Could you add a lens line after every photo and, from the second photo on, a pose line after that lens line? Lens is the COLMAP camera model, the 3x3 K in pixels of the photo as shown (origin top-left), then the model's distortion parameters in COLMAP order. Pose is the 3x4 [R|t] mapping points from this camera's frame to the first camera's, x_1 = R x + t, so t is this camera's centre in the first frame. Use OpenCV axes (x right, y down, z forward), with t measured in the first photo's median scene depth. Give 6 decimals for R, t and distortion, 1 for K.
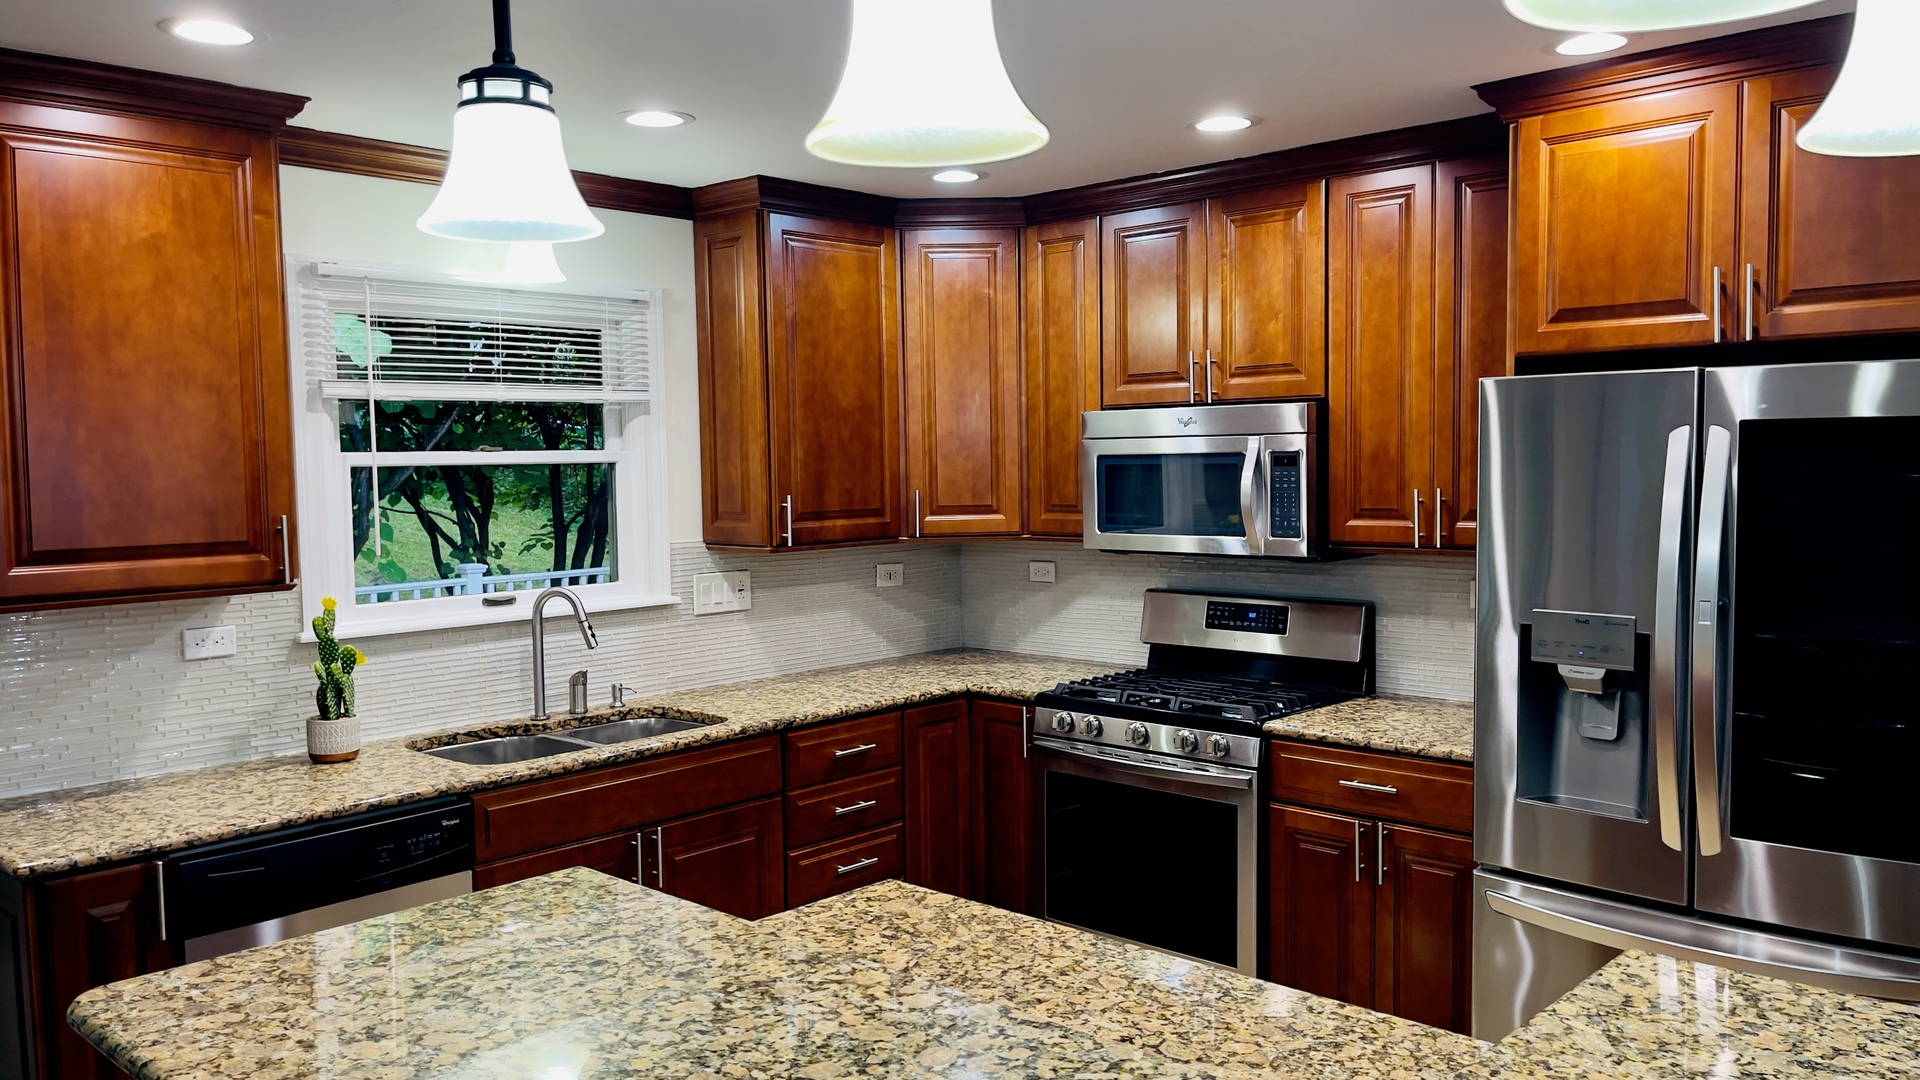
lens RADIAL K [[1441.7, 0, 975.6], [0, 1441.7, 534.6], [0, 0, 1]] dist [0.056906, -0.057111]
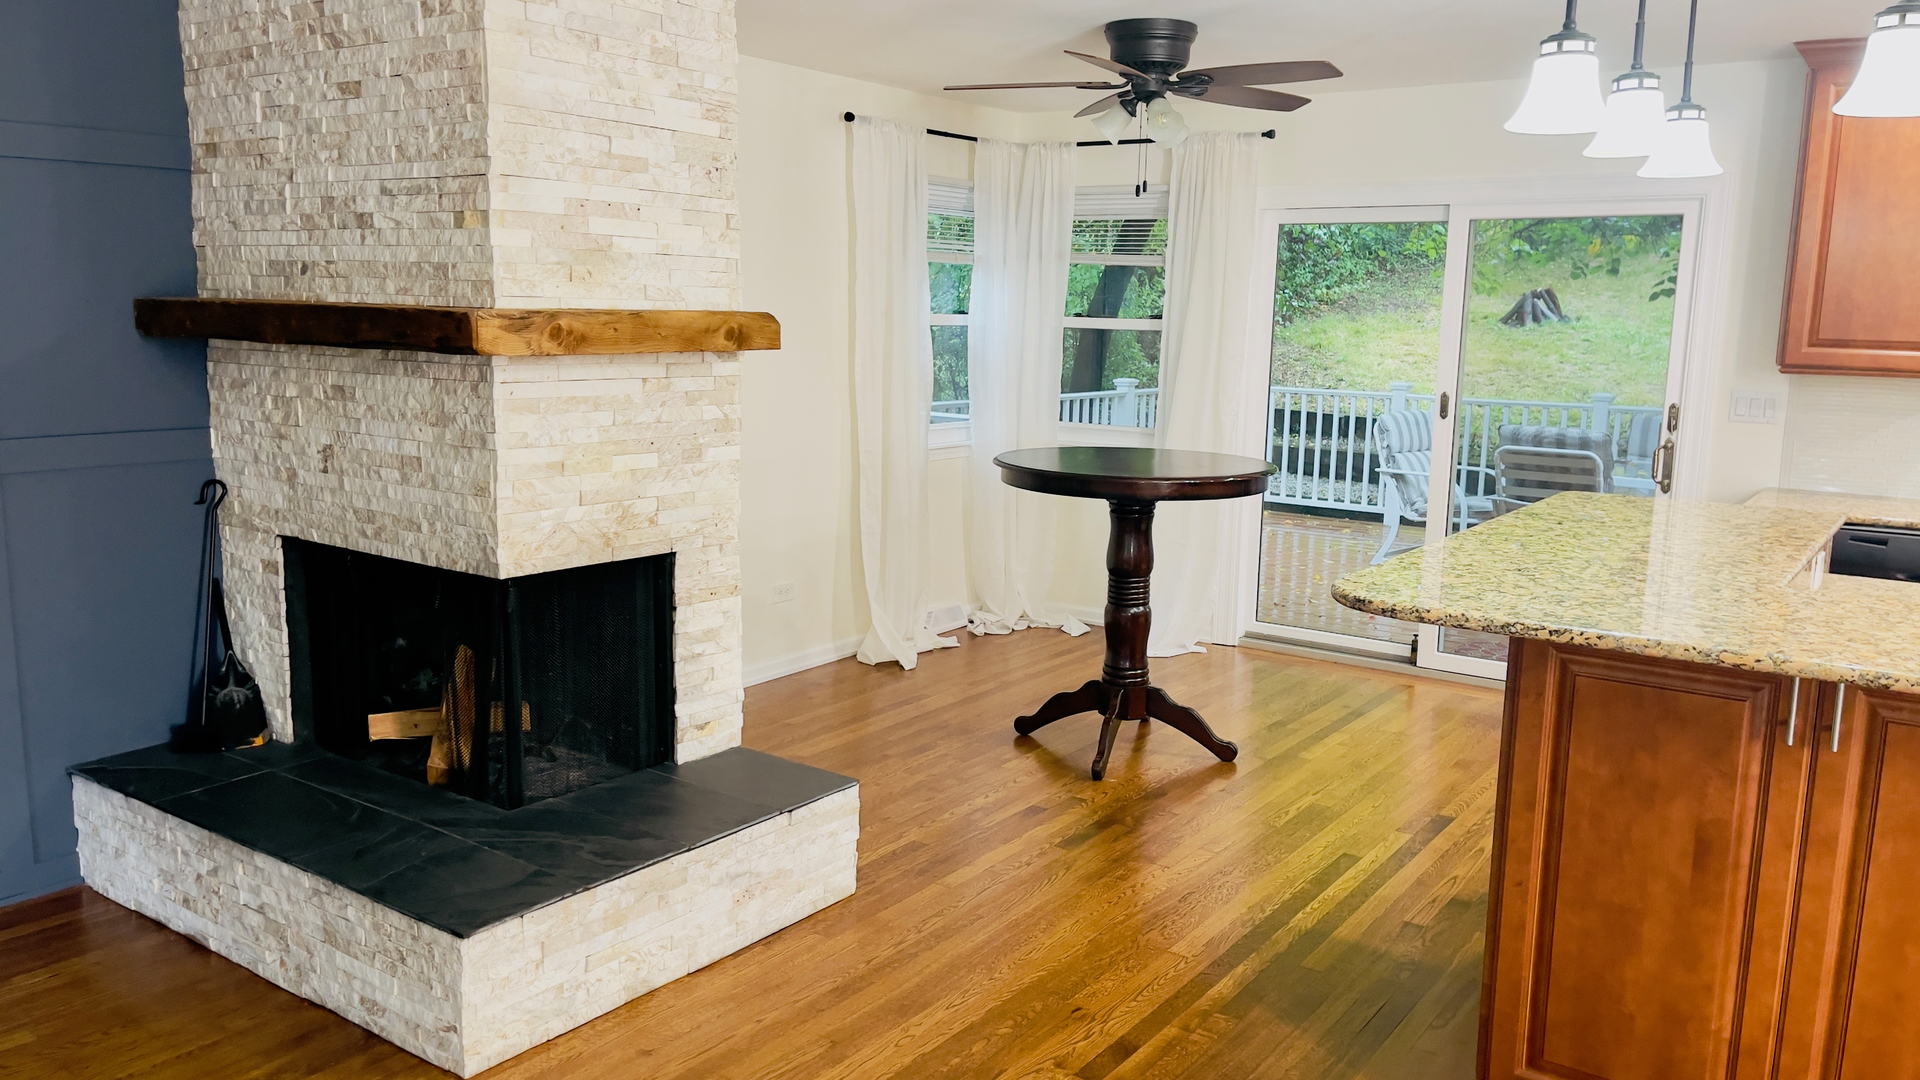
lens RADIAL K [[1441.7, 0, 949.5], [0, 1441.7, 536.2], [0, 0, 1]] dist [0.056906, -0.057111]
pose [[0.113357, 0.175907, -0.977858, 0.730044], [-0.073177, 0.983007, 0.168351, 0.019775], [0.990856, 0.052474, 0.124303, -0.162731]]
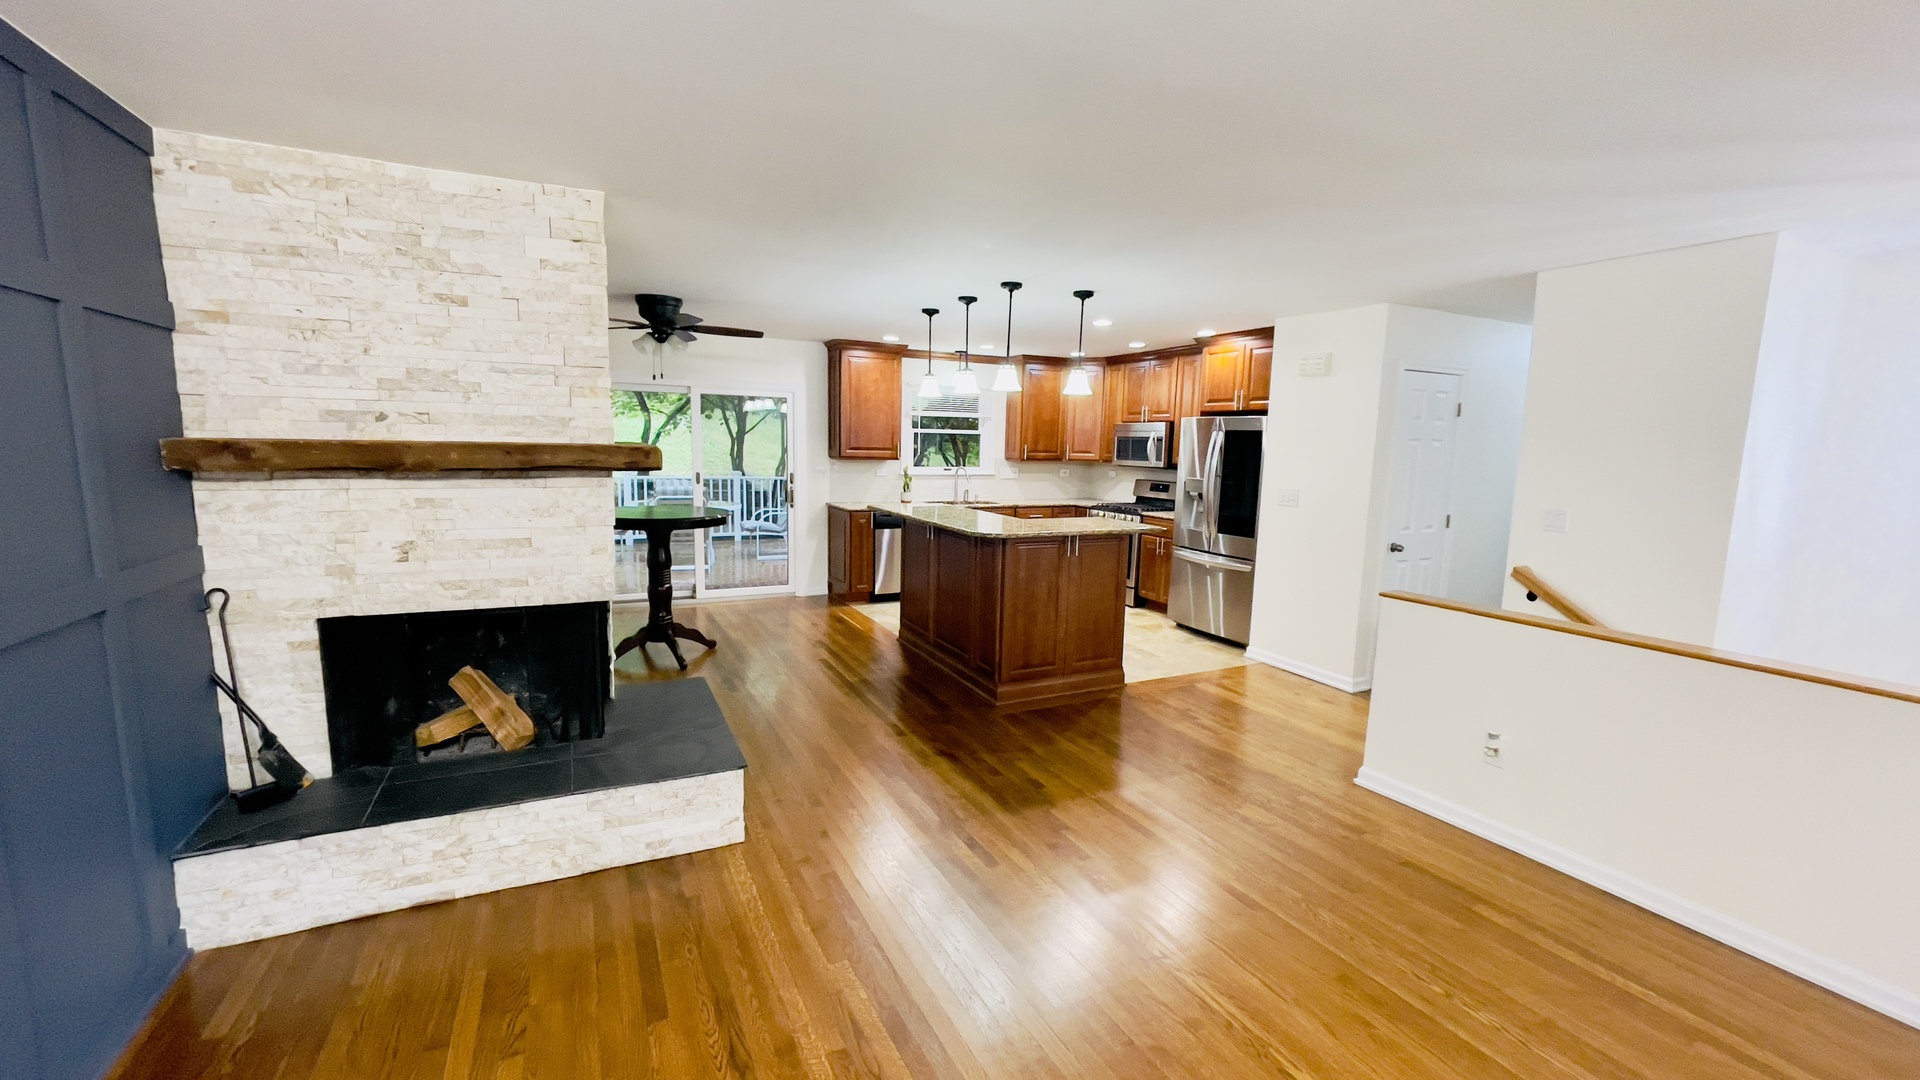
lens RADIAL K [[767.9, 0, 942.9], [0, 767.9, 545.2], [0, 0, 1]] dist [-0.013484, 0.000509]
pose [[0.925304, 0.085686, -0.369420, 0.452295], [-0.055465, 0.994242, 0.091687, 0.063931], [0.375149, -0.064348, 0.924728, -0.944945]]
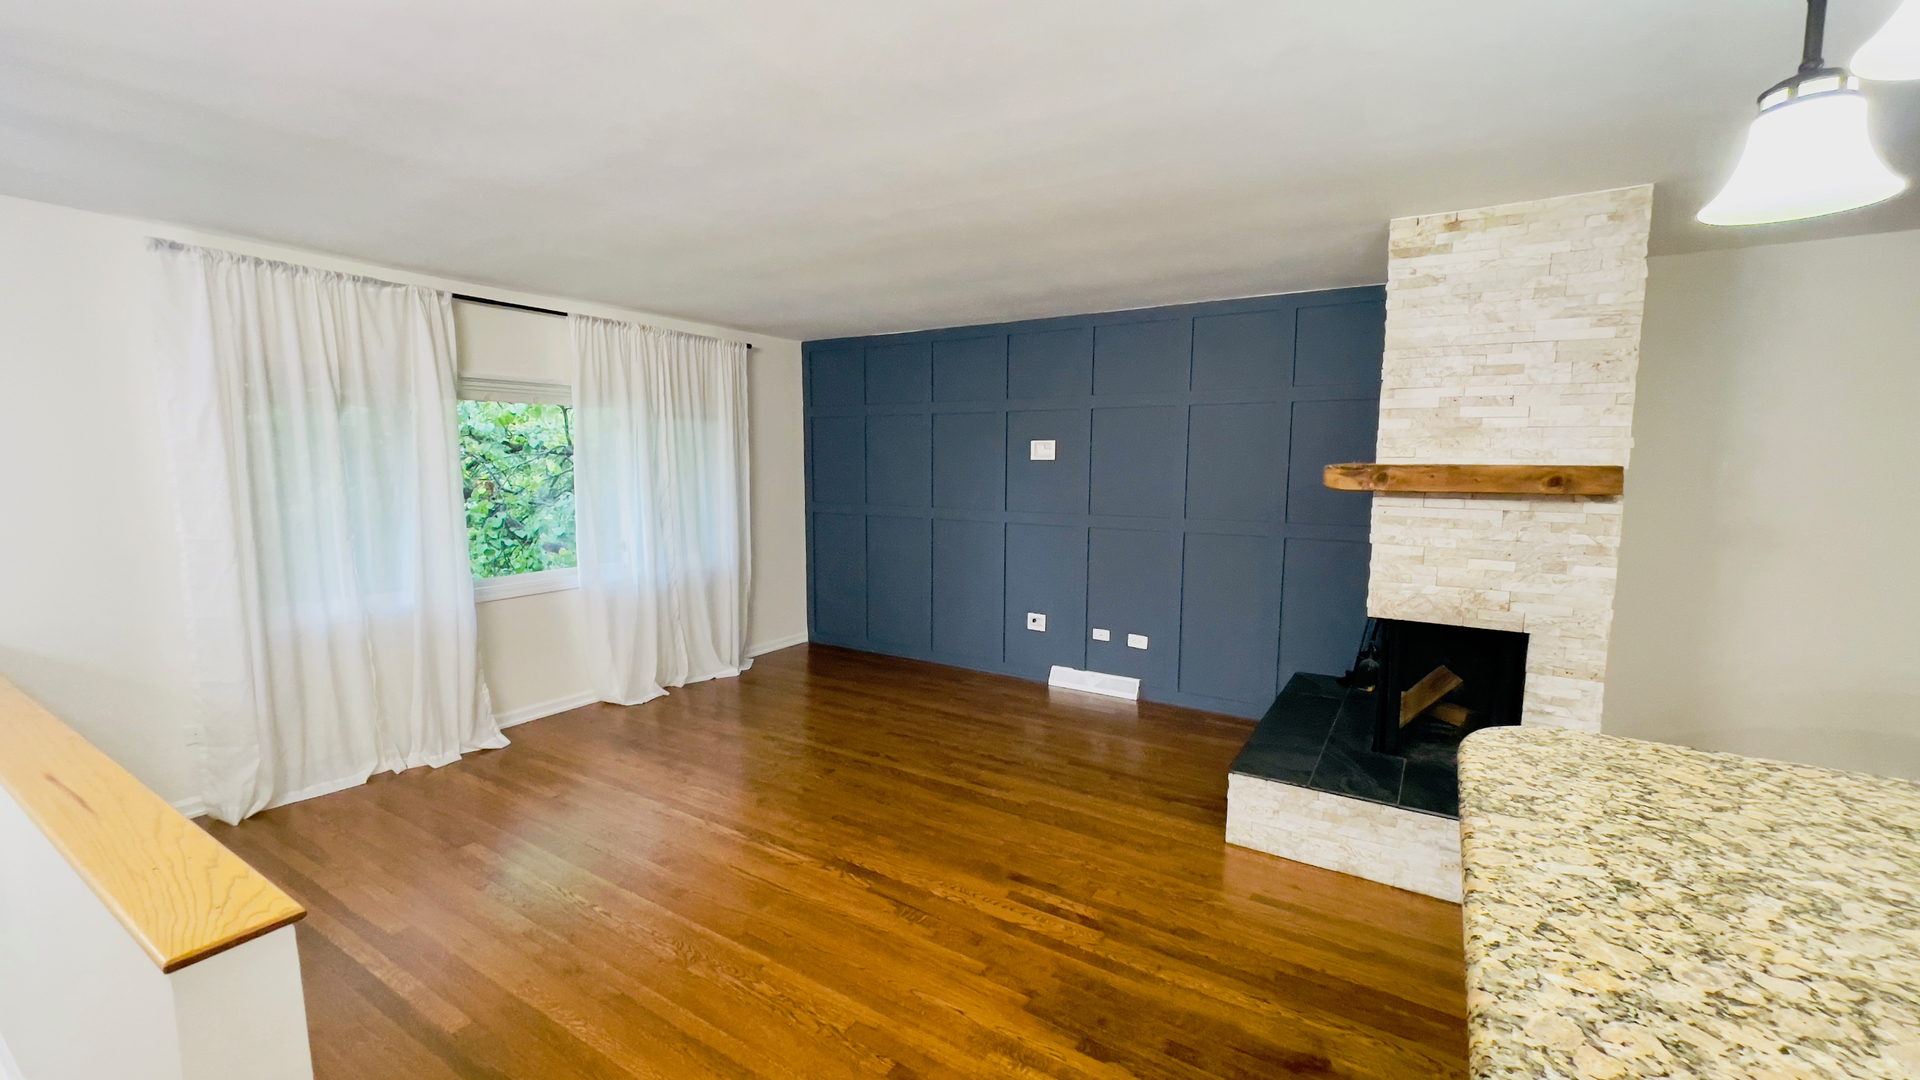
lens RADIAL K [[767.9, 0, 970.1], [0, 767.9, 548.8], [0, 0, 1]] dist [-0.013484, 0.000509]
pose [[-0.981397, 0.032988, -0.189136, 0.410059], [0.000150, 0.985260, 0.171062, 0.001393], [0.191992, 0.167852, -0.966936, 0.385480]]
